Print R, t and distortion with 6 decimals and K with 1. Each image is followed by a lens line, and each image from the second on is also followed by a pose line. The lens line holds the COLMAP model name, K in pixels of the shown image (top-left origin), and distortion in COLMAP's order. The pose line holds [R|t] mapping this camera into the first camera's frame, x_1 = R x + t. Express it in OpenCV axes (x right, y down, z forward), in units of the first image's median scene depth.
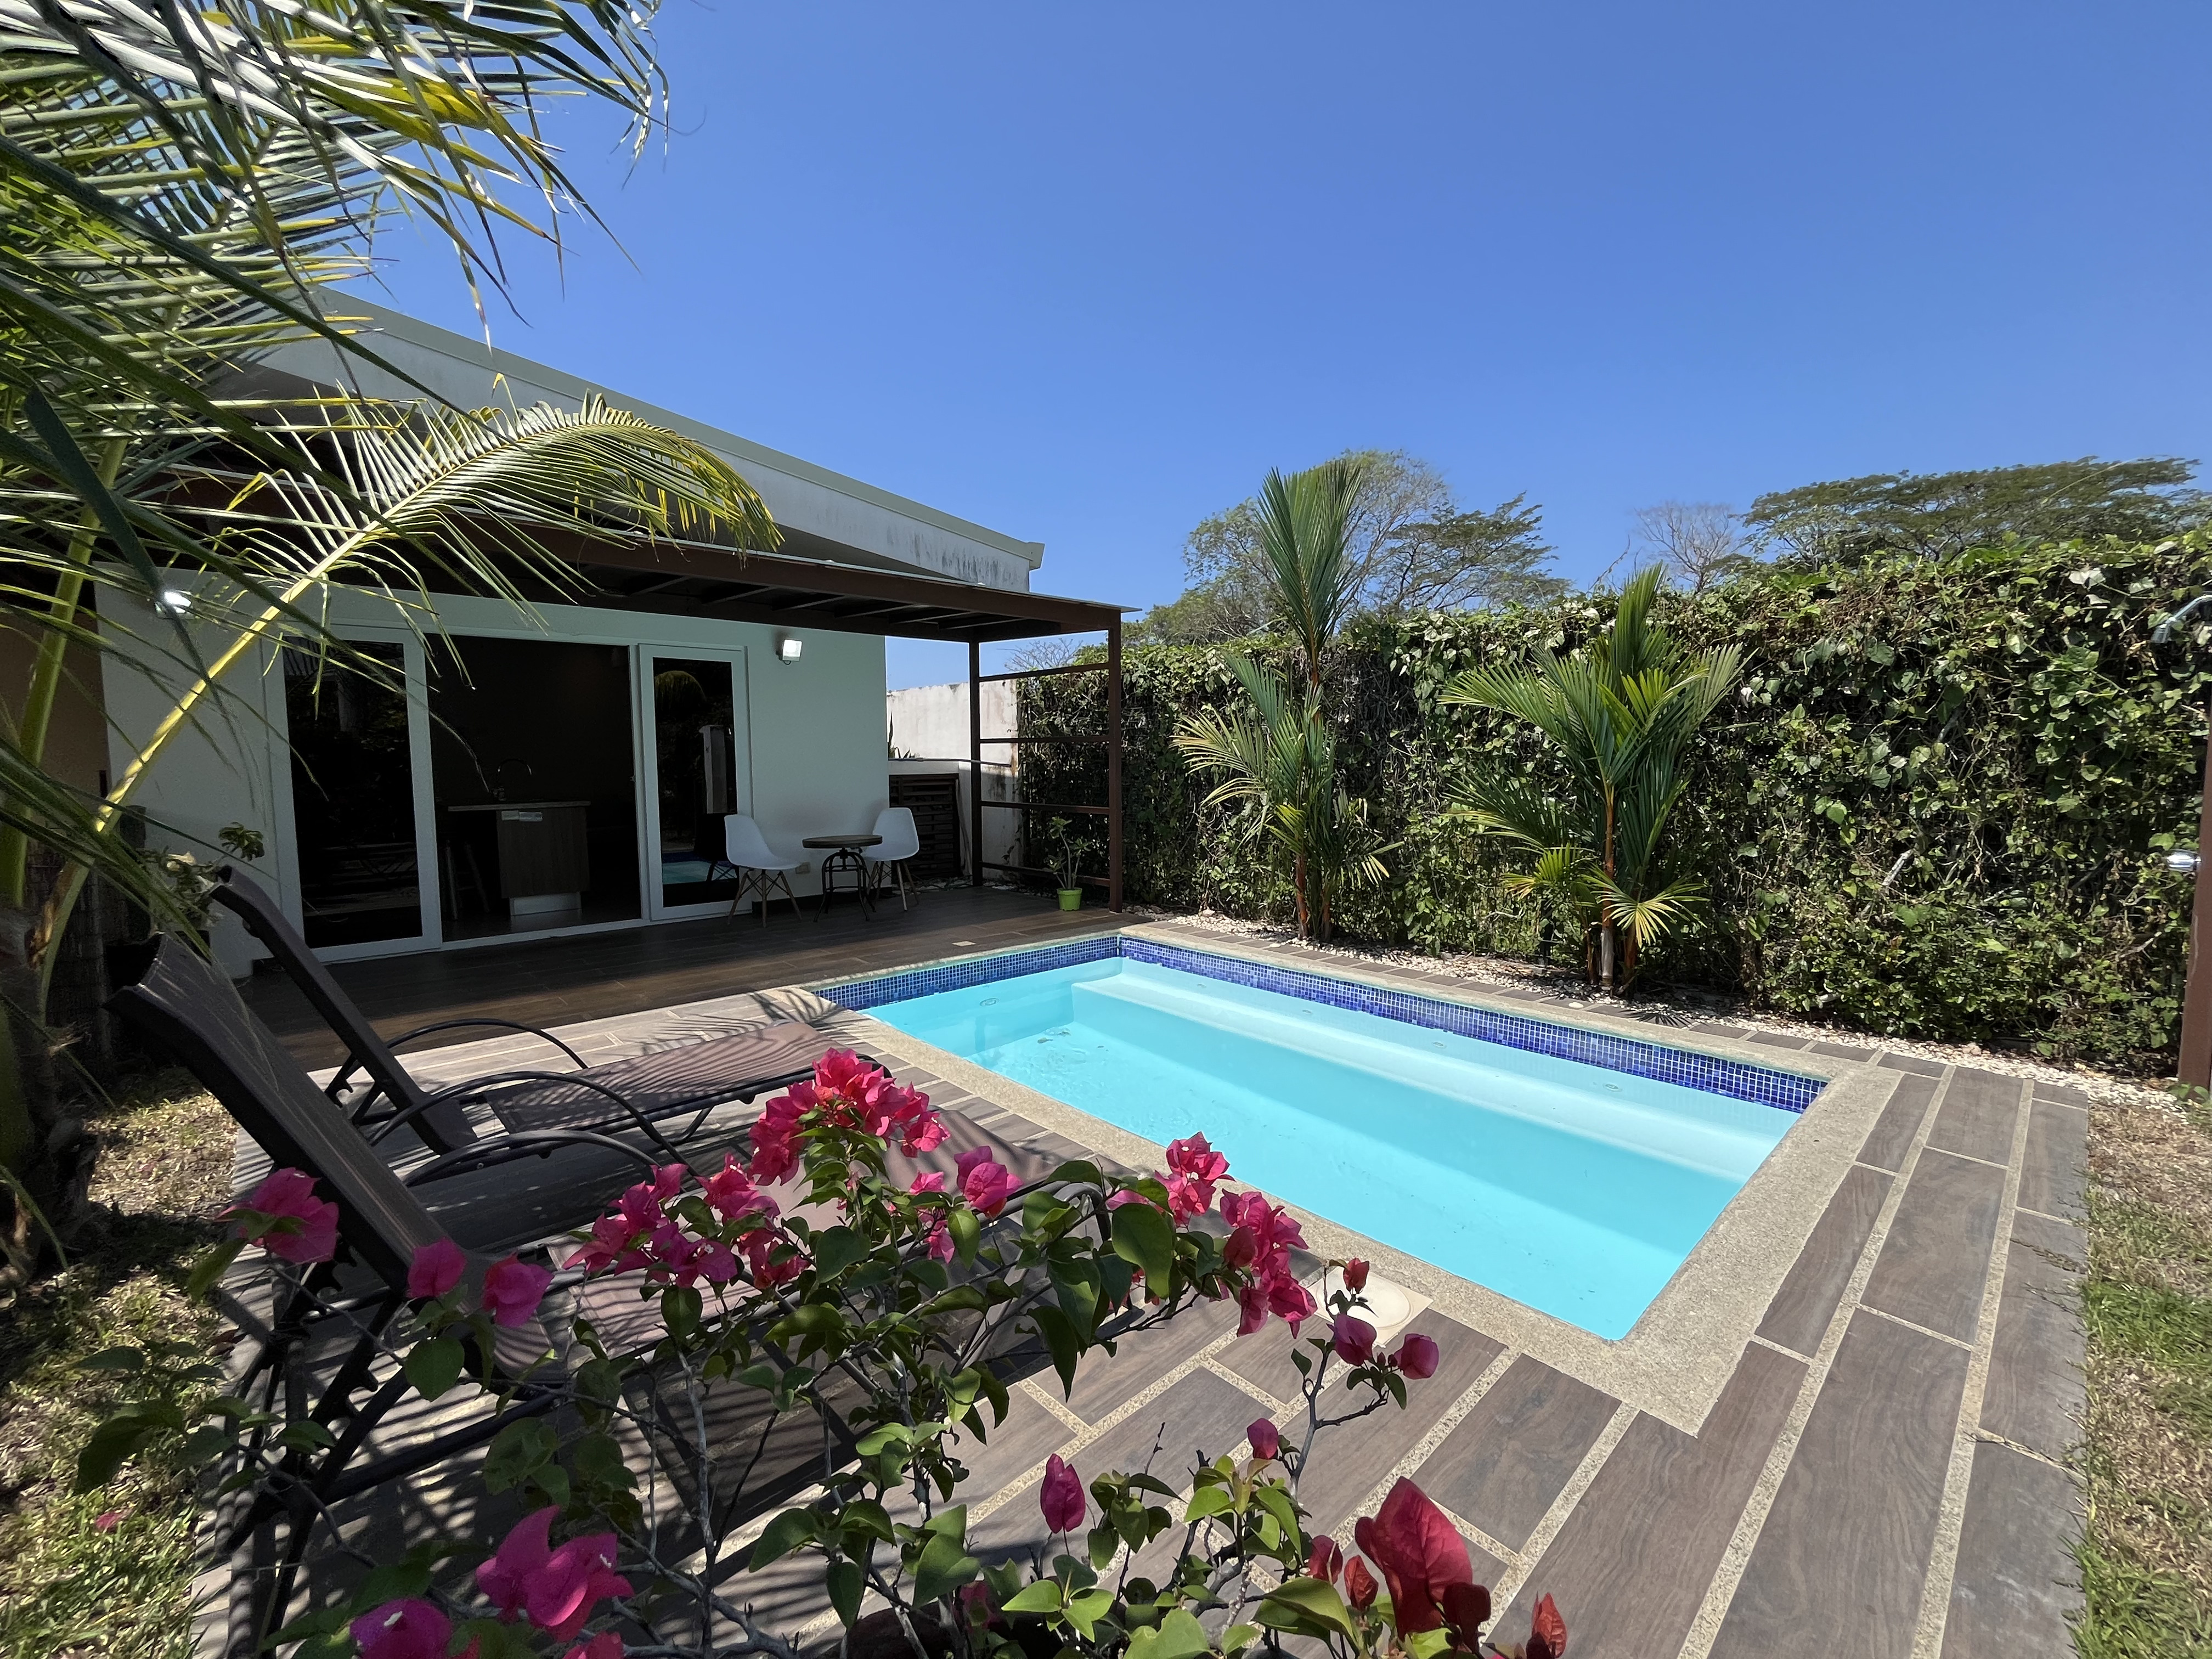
lens RADIAL K [[907.9, 0, 1104.8], [0, 907.9, 827.2], [0, 0, 1]] dist [-0.002054, -0.000443]
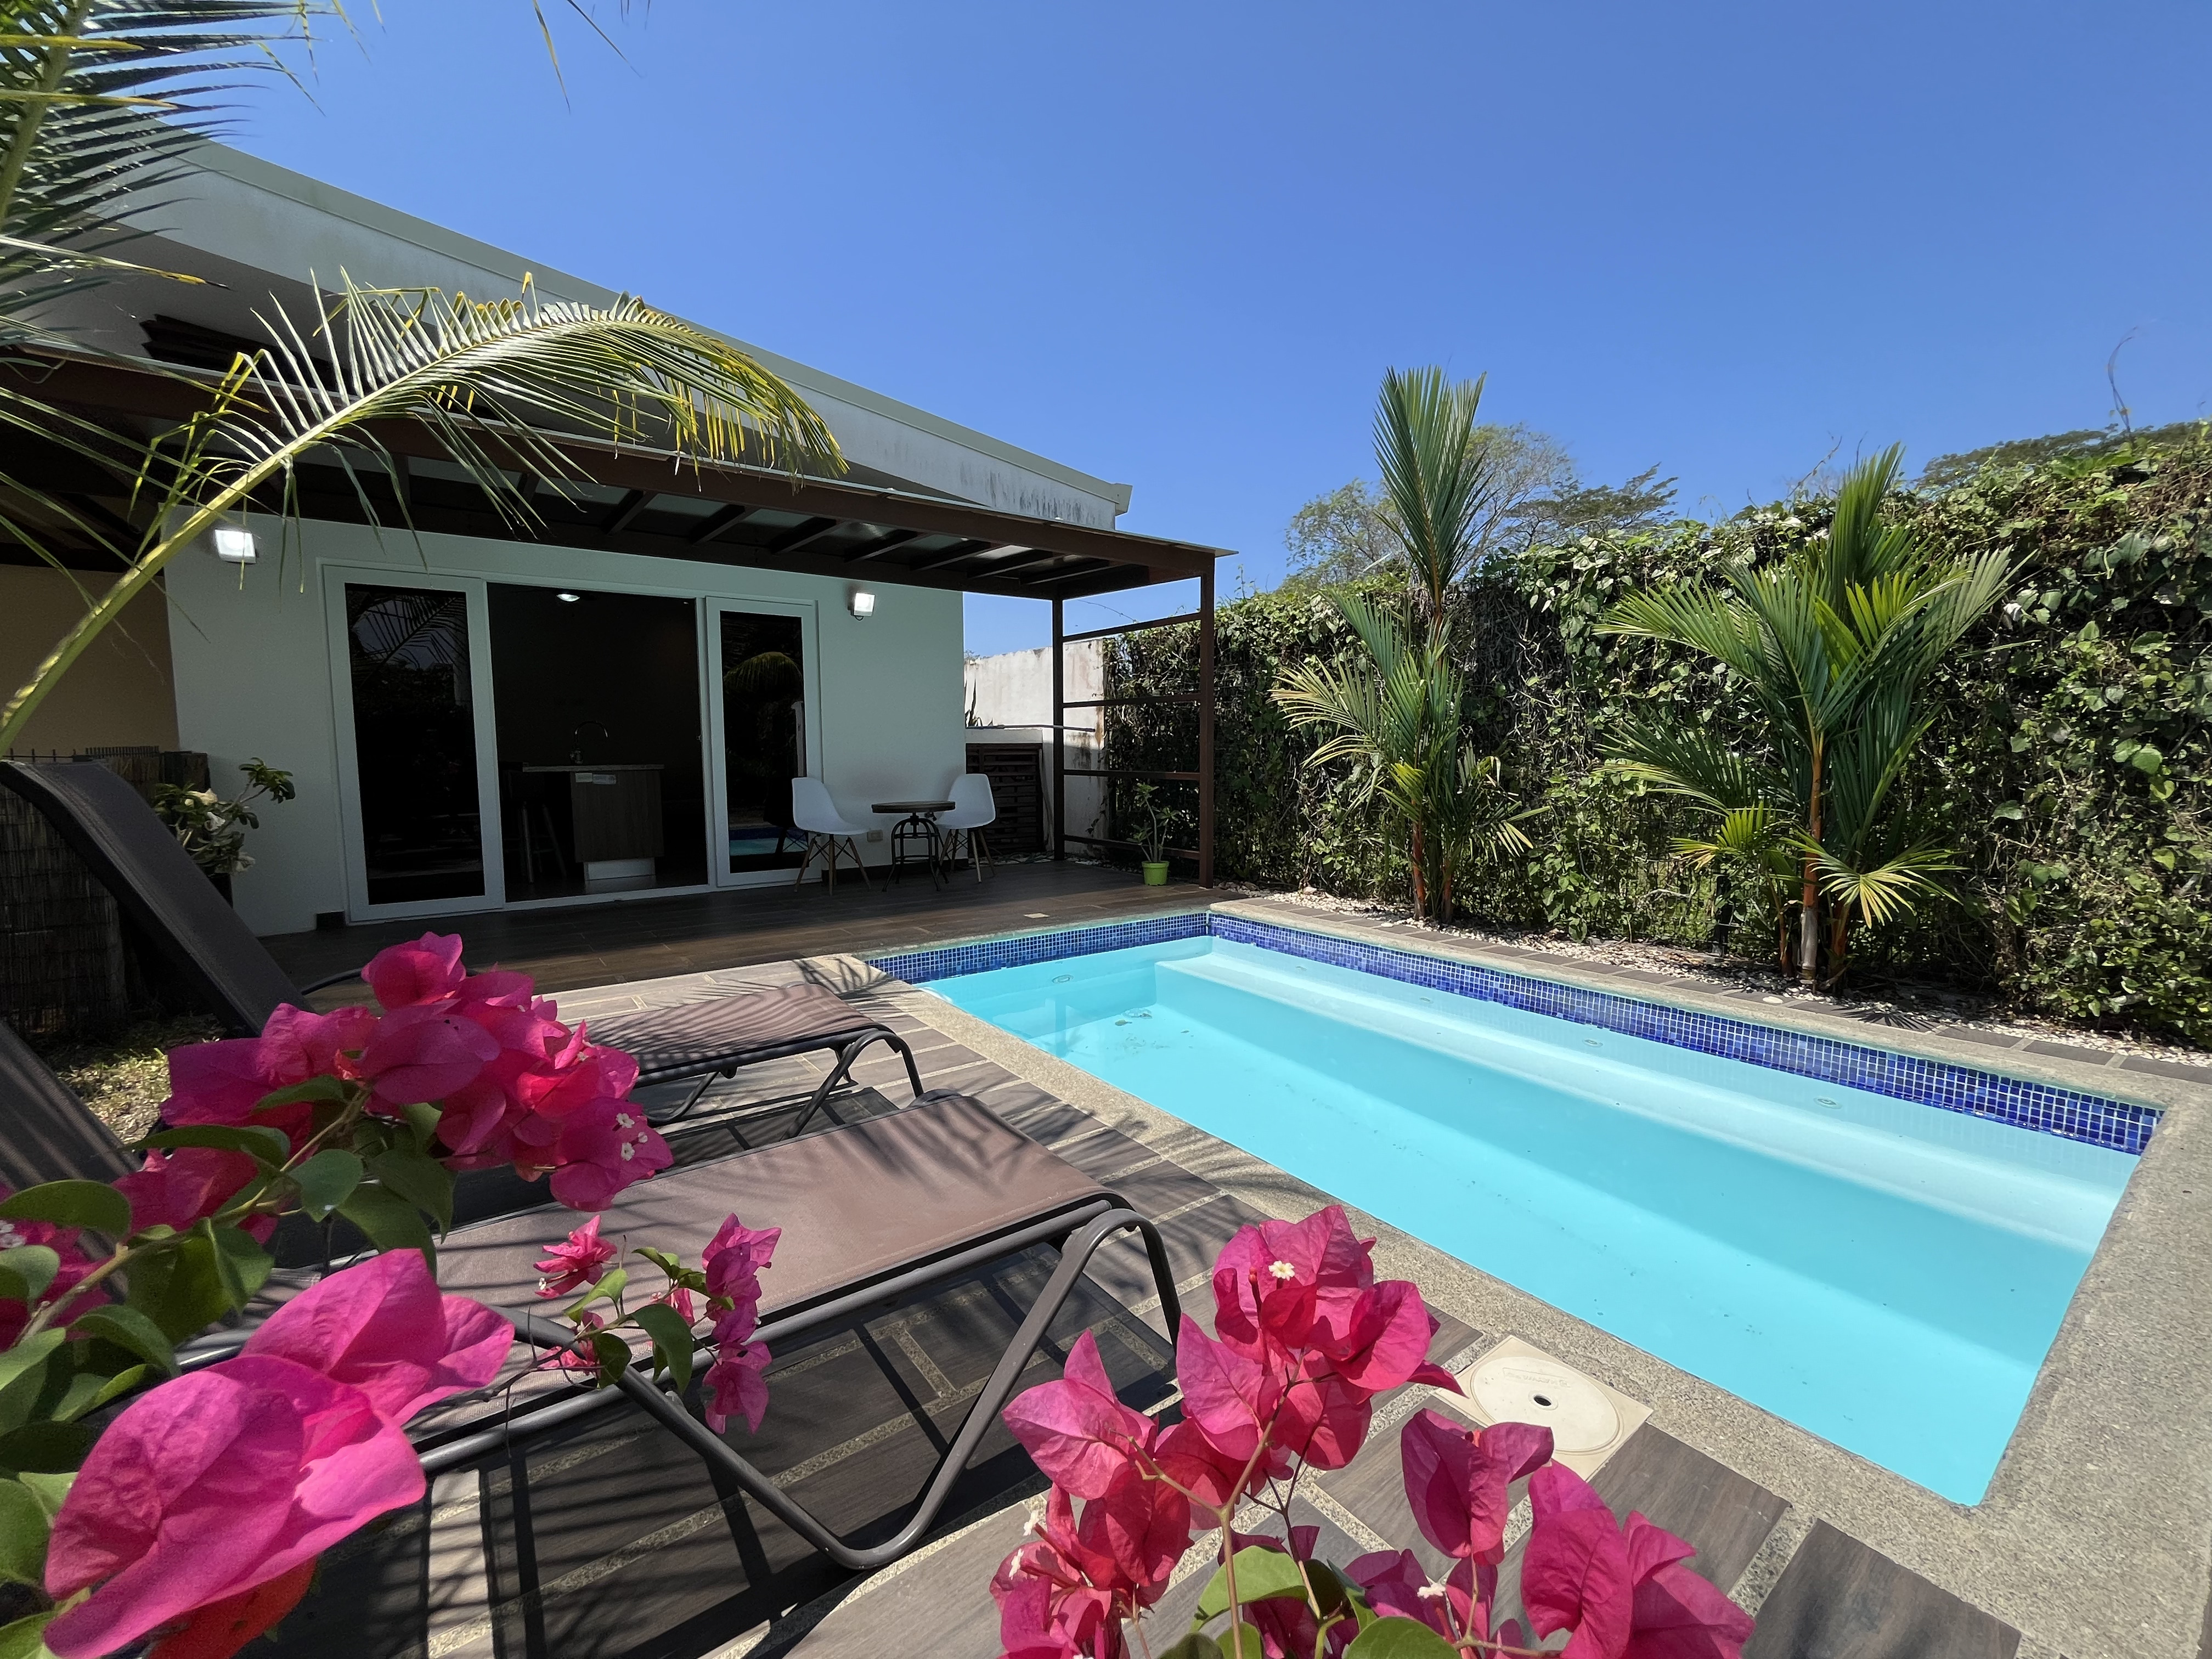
lens RADIAL K [[908.4, 0, 1106.0], [0, 908.4, 829.5], [0, 0, 1]] dist [-0.000668, -0.000264]
pose [[0.994394, 0.011419, -0.105124, 0.009505], [-0.010313, 0.999886, 0.011062, 0.031976], [0.105238, -0.009916, 0.994398, 0.104639]]
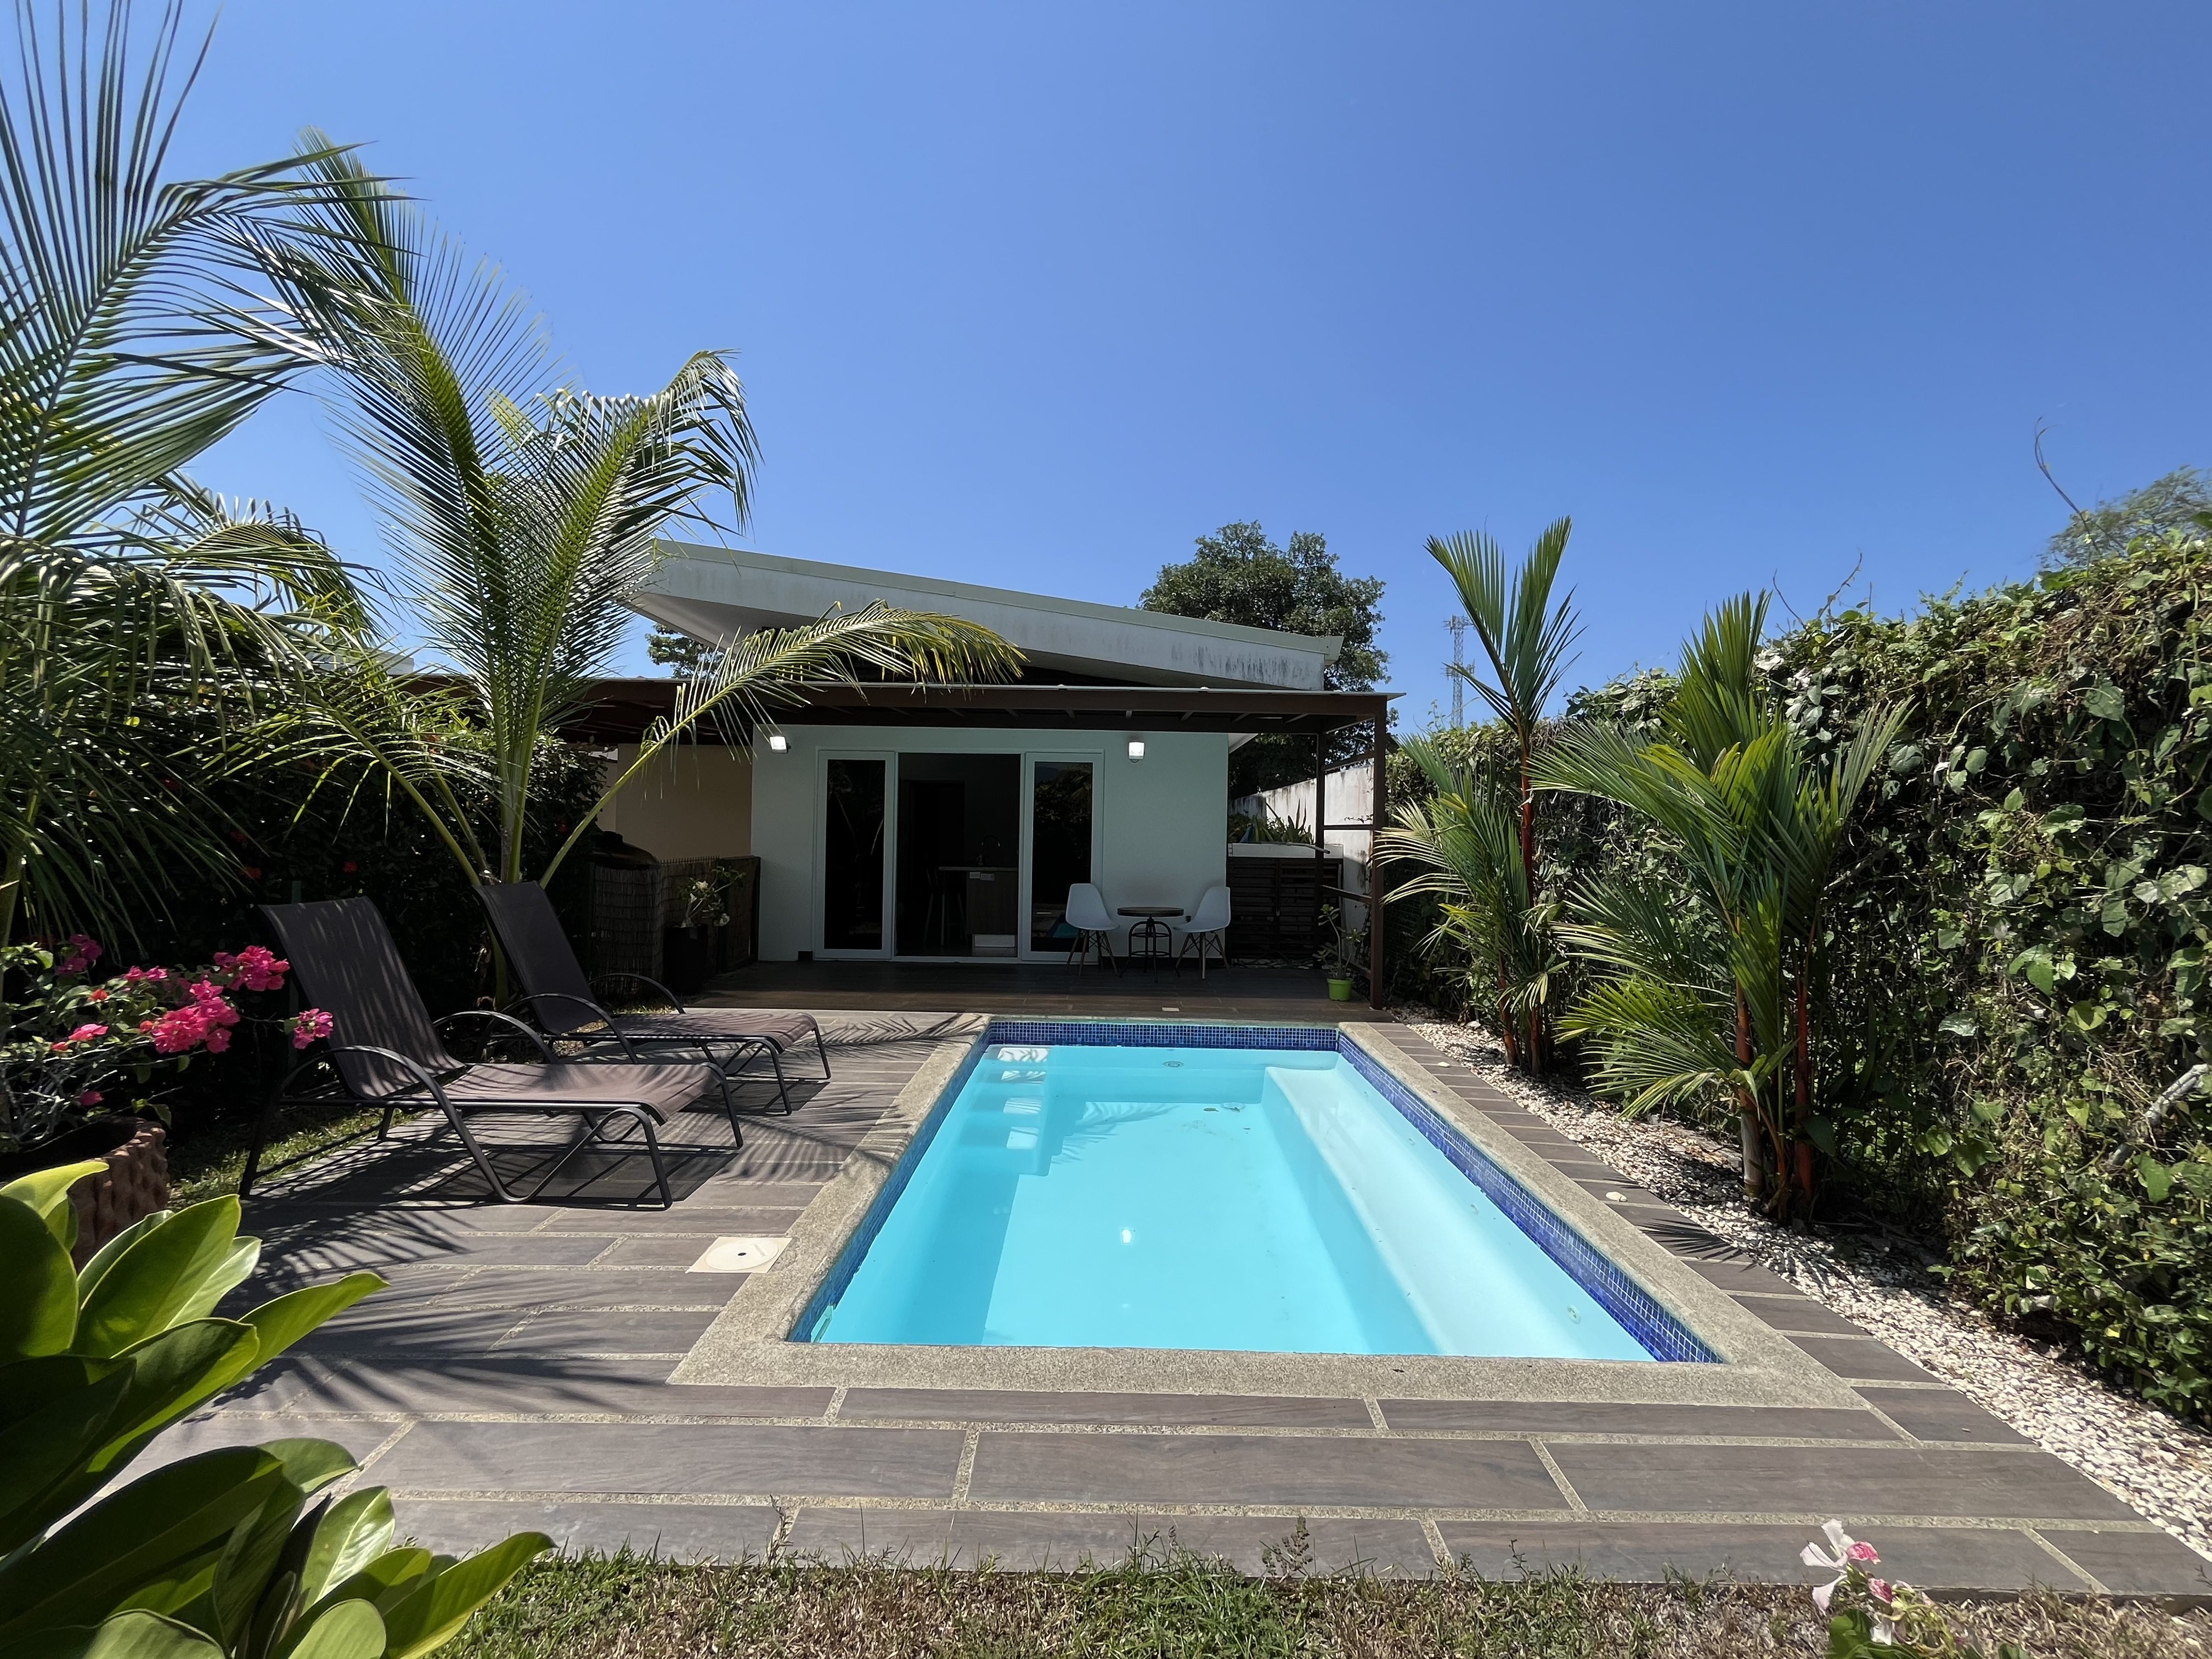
lens RADIAL K [[908.4, 0, 1106.0], [0, 908.4, 829.5], [0, 0, 1]] dist [-0.000668, -0.000264]
pose [[0.734387, 0.016350, -0.678534, 0.553752], [-0.075566, 0.995464, -0.057800, -0.021159], [0.674511, 0.093722, 0.732292, 0.116981]]
